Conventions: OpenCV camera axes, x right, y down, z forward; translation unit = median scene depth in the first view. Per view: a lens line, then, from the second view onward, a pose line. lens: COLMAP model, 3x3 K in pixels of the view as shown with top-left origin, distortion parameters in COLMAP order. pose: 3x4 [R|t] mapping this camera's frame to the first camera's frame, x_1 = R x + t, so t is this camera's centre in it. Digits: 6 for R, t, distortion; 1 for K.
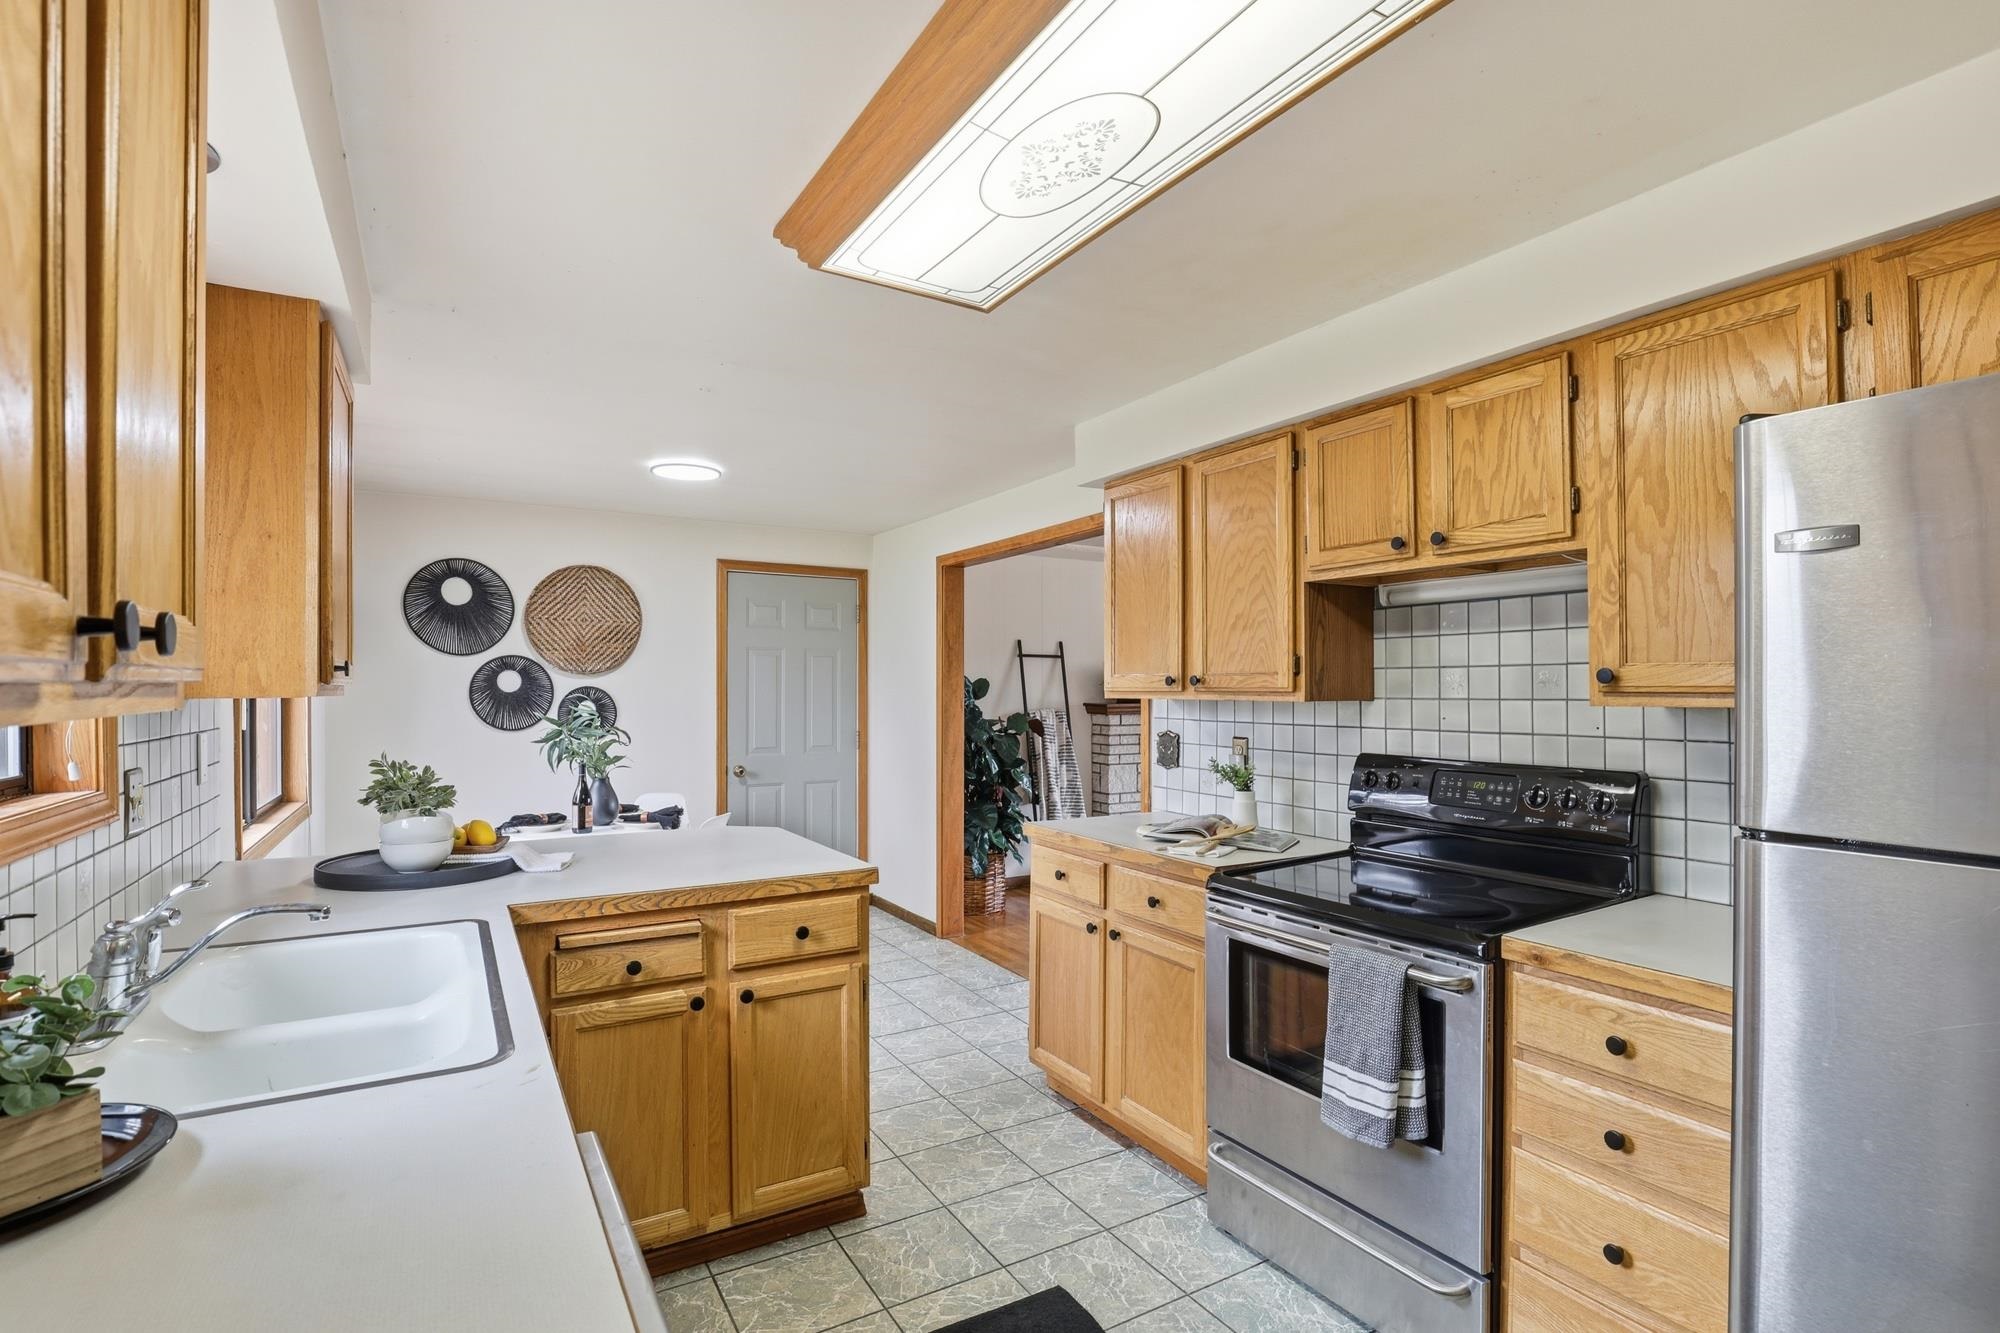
lens RADIAL K [[953.5, 0, 1001.3], [0, 953.5, 681.5], [0, 0, 1]] dist [-0.028855, 0.000172]
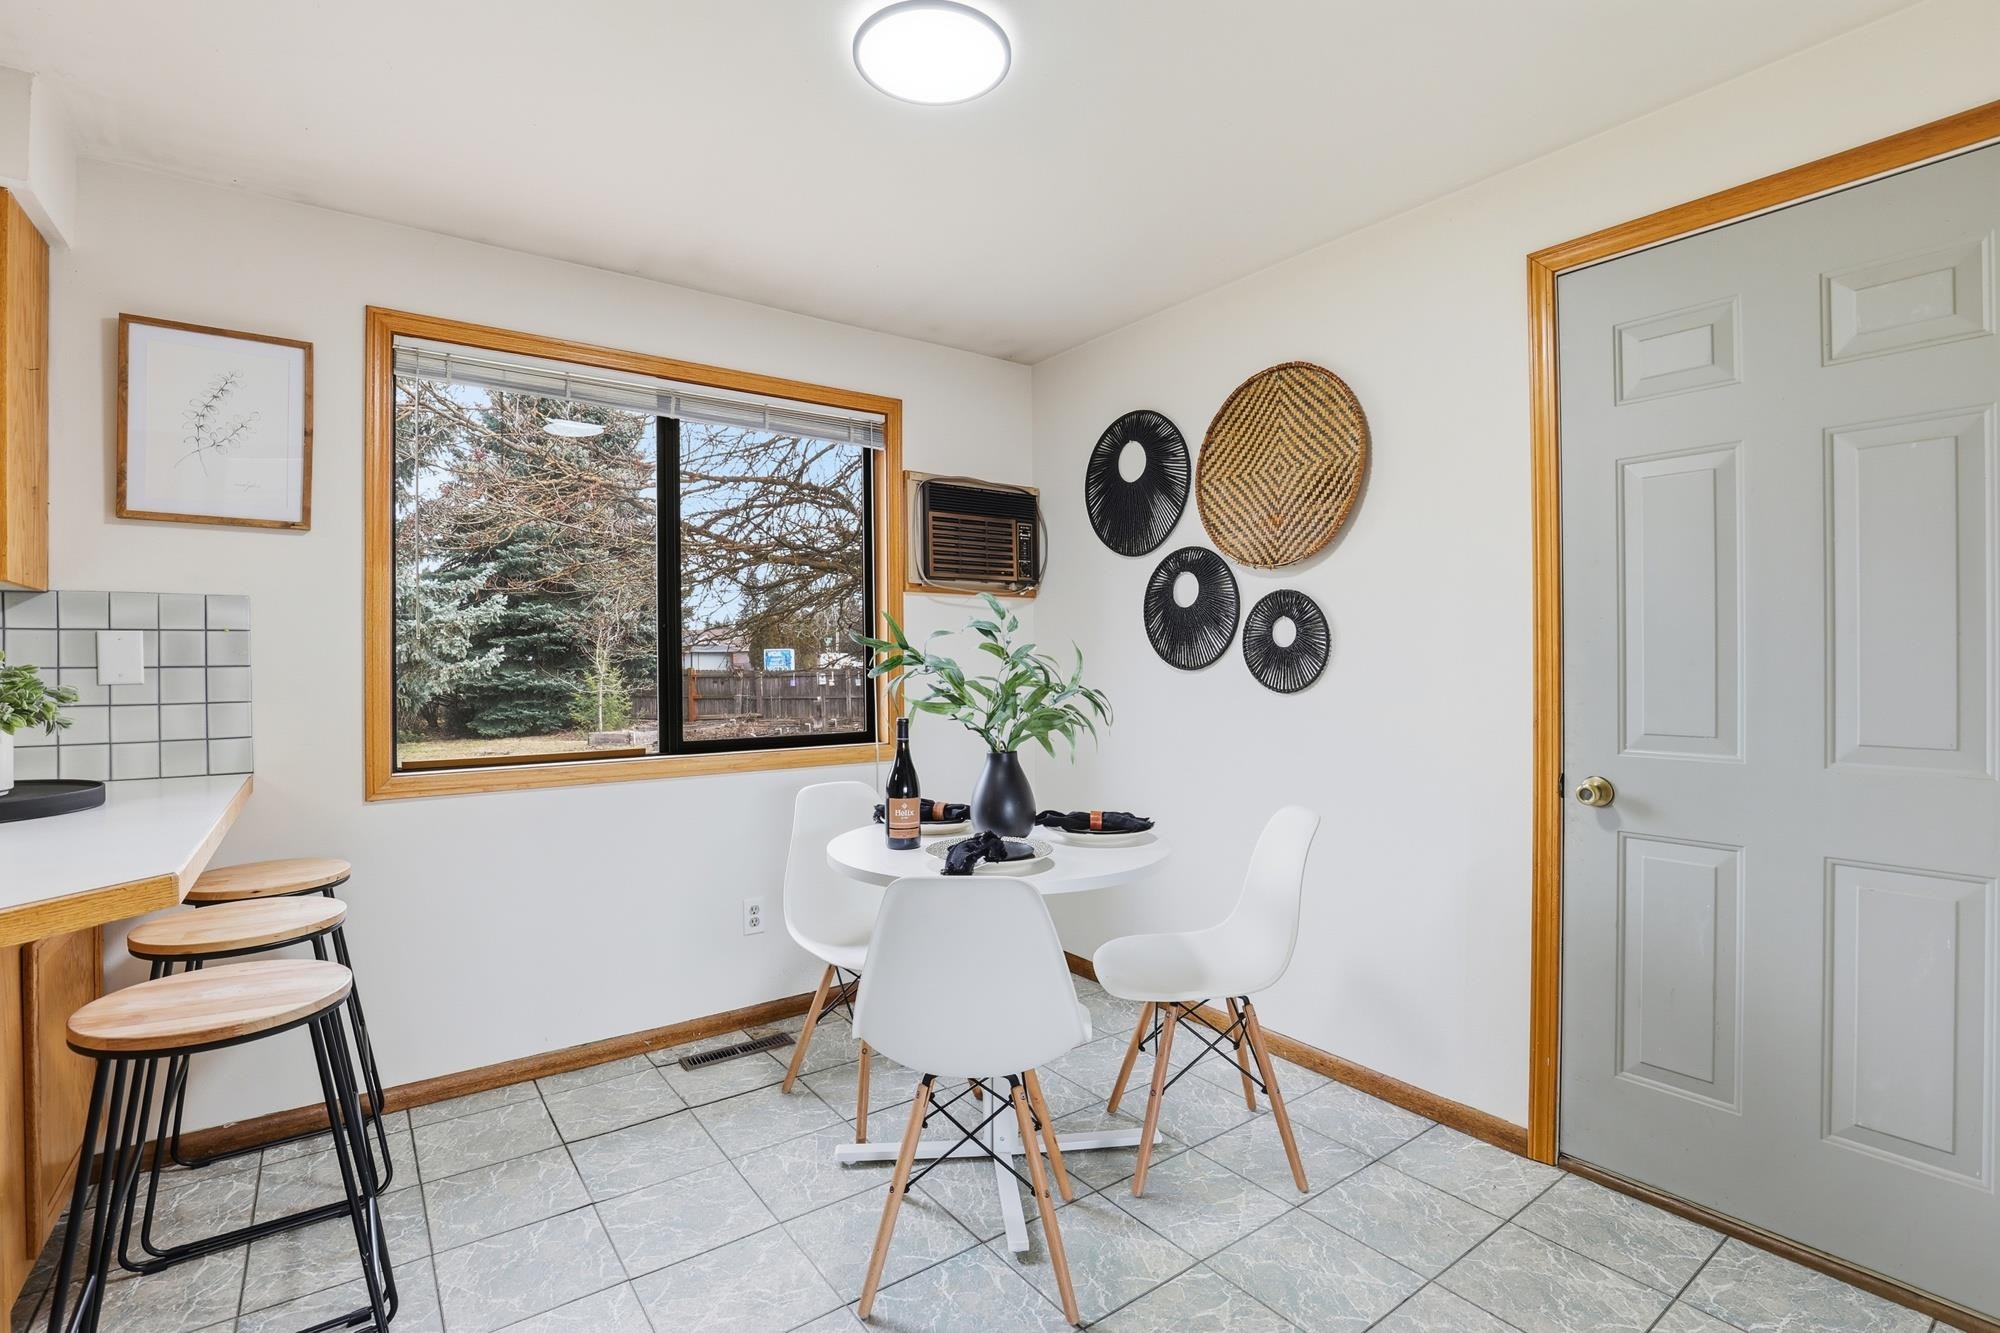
lens RADIAL K [[907.3, 0, 1005.1], [0, 907.3, 664.0], [0, 0, 1]] dist [-0.031113, 0.000025]
pose [[0.097757, 0.005338, -0.995196, 0.111705], [0.013486, 0.999887, 0.006687, 0.079646], [0.995119, -0.014075, 0.097674, 1.522697]]
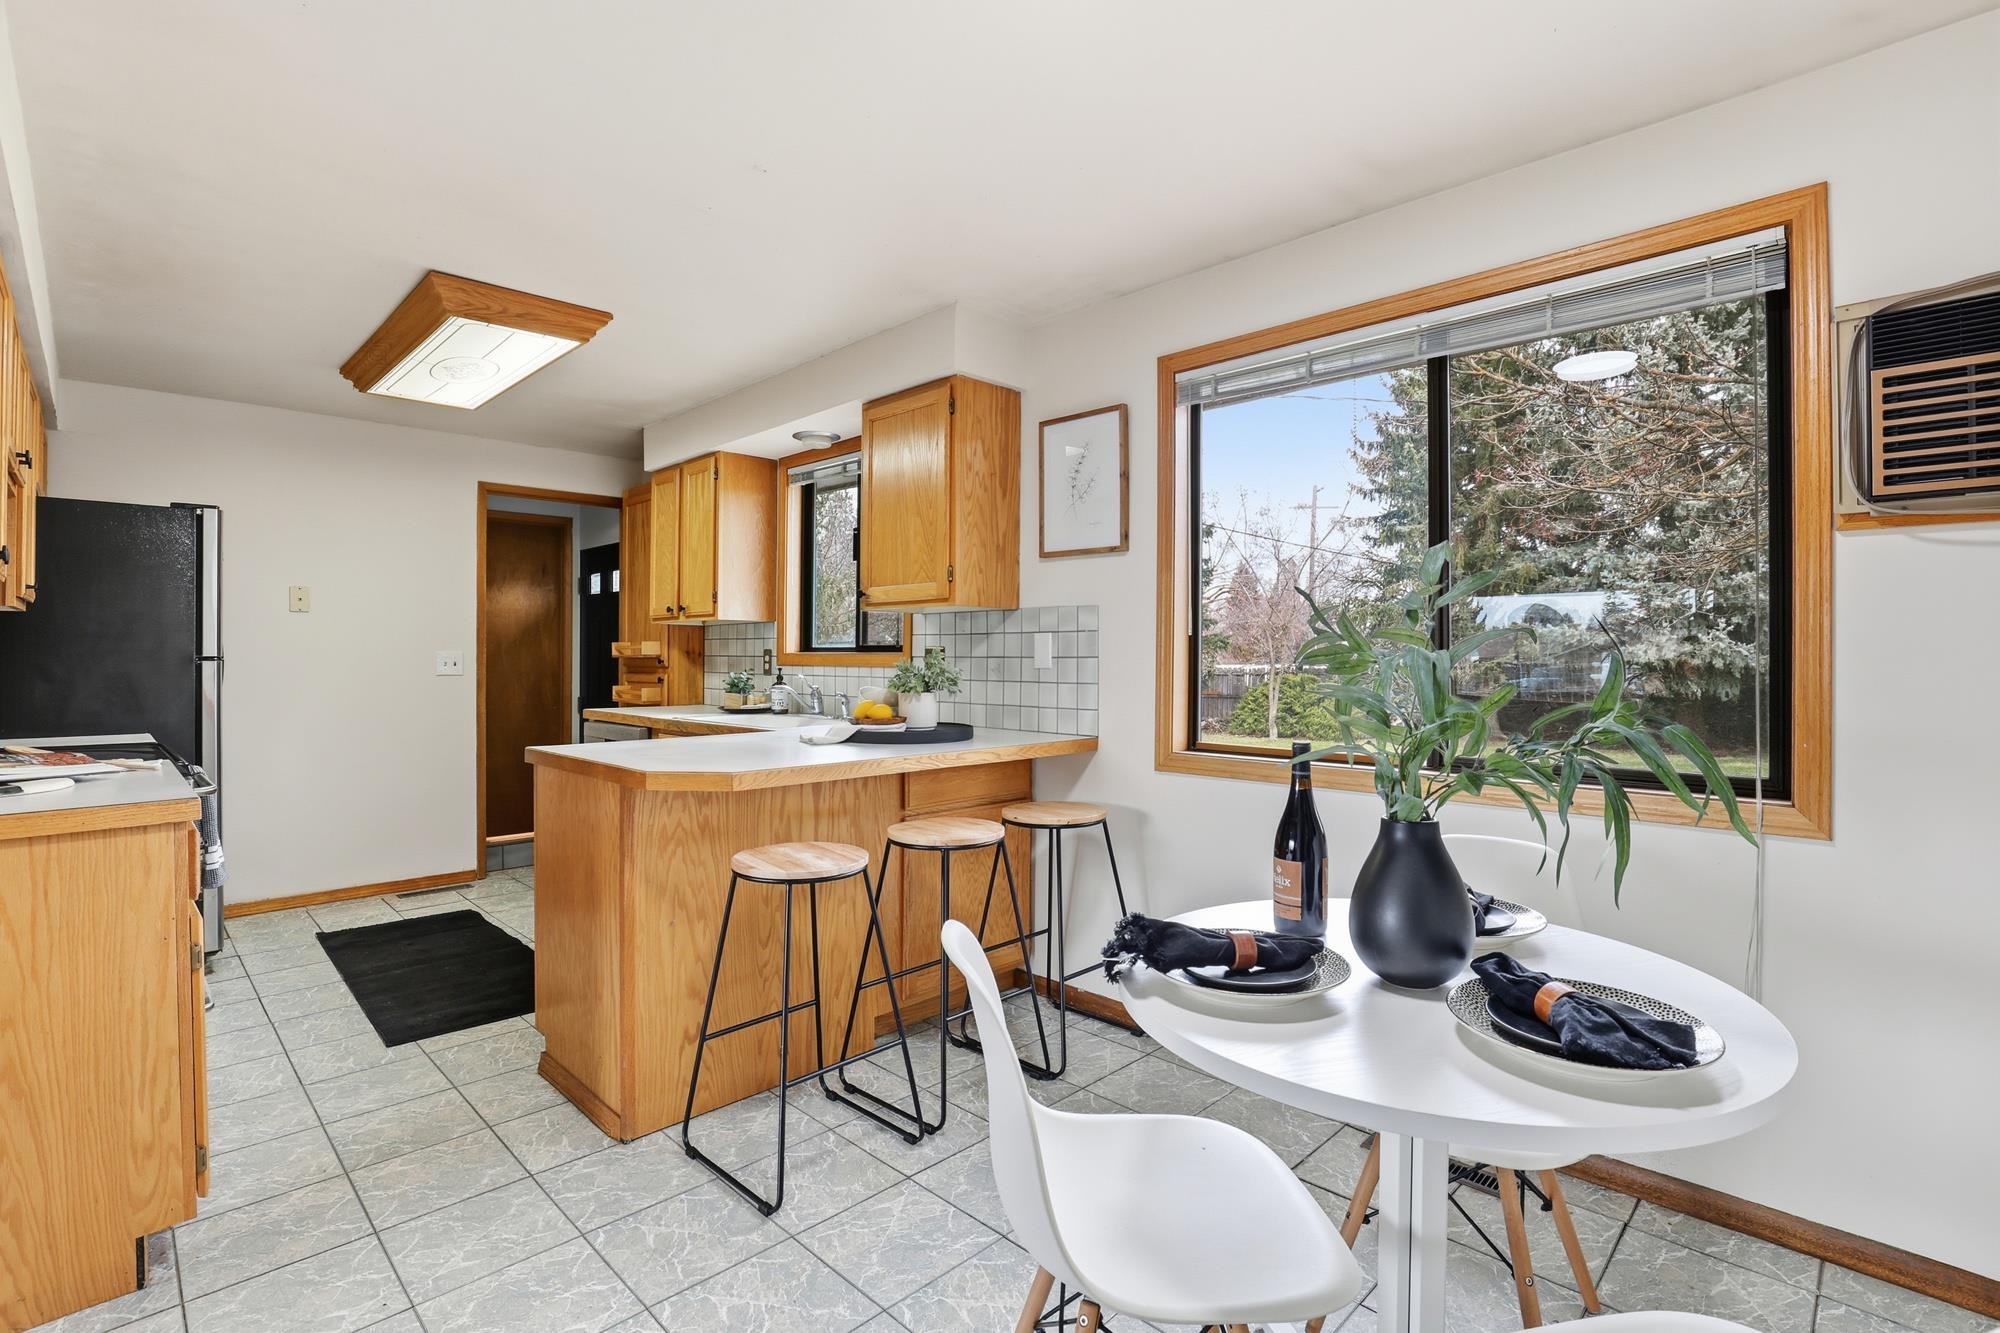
lens RADIAL K [[930.1, 0, 1011.9], [0, 930.1, 653.3], [0, 0, 1]] dist [-0.036445, 0.006735]
pose [[-0.966452, -0.000334, -0.256847, -0.368204], [0.001820, 0.999965, -0.008148, 0.082178], [0.256841, -0.008342, -0.966418, 1.994936]]
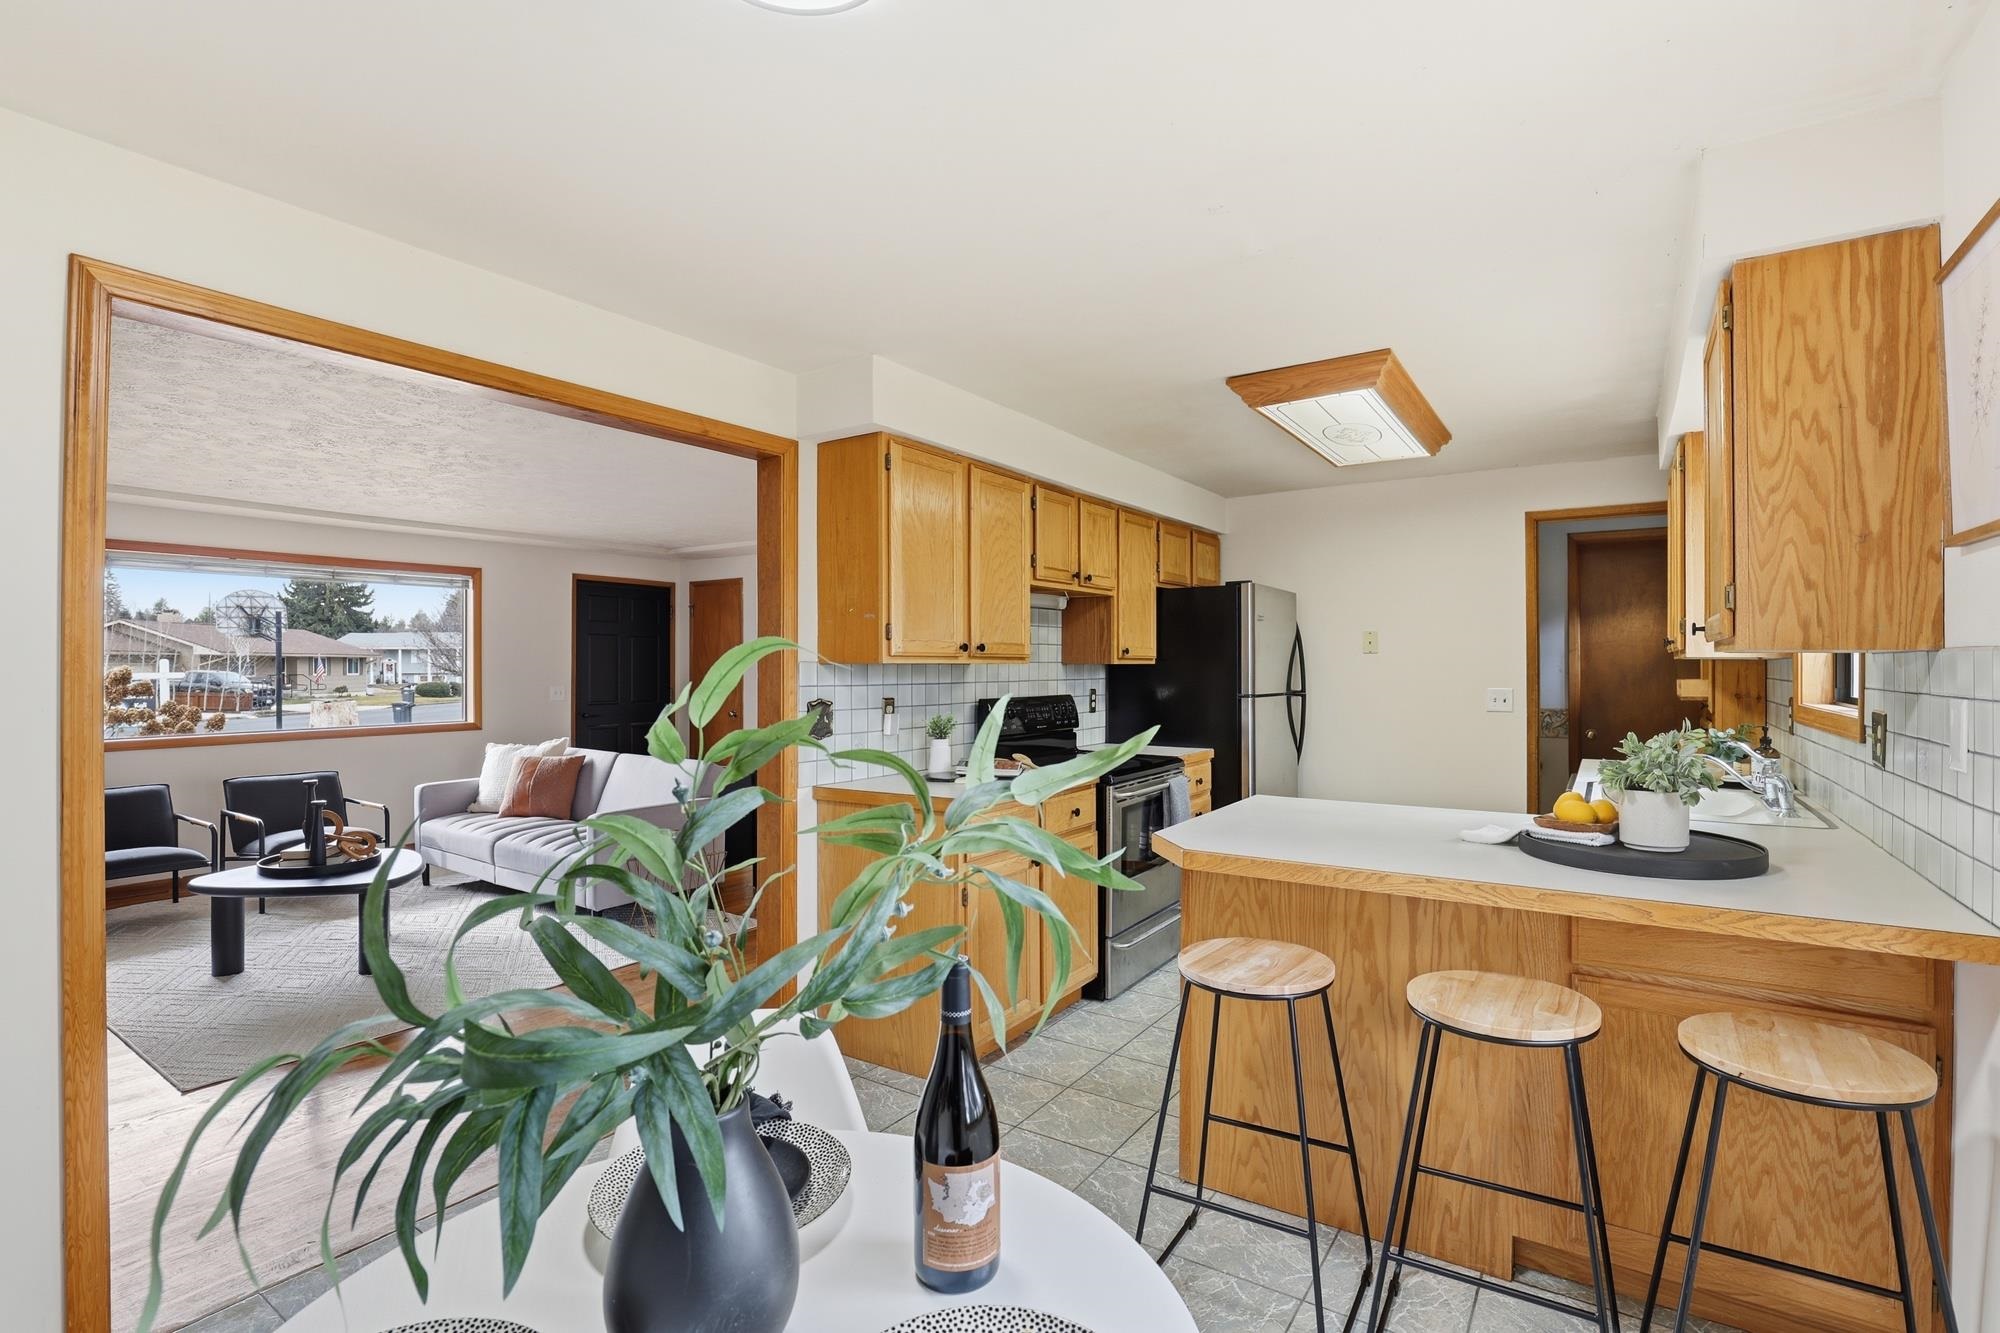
lens RADIAL K [[941.0, 0, 1007.5], [0, 941.0, 658.2], [0, 0, 1]] dist [-0.034608, 0.007021]
pose [[-0.435679, 0.008329, 0.900064, -0.980590], [-0.003392, 0.999935, -0.010895, 0.027748], [-0.900096, -0.007799, -0.435622, 1.638808]]
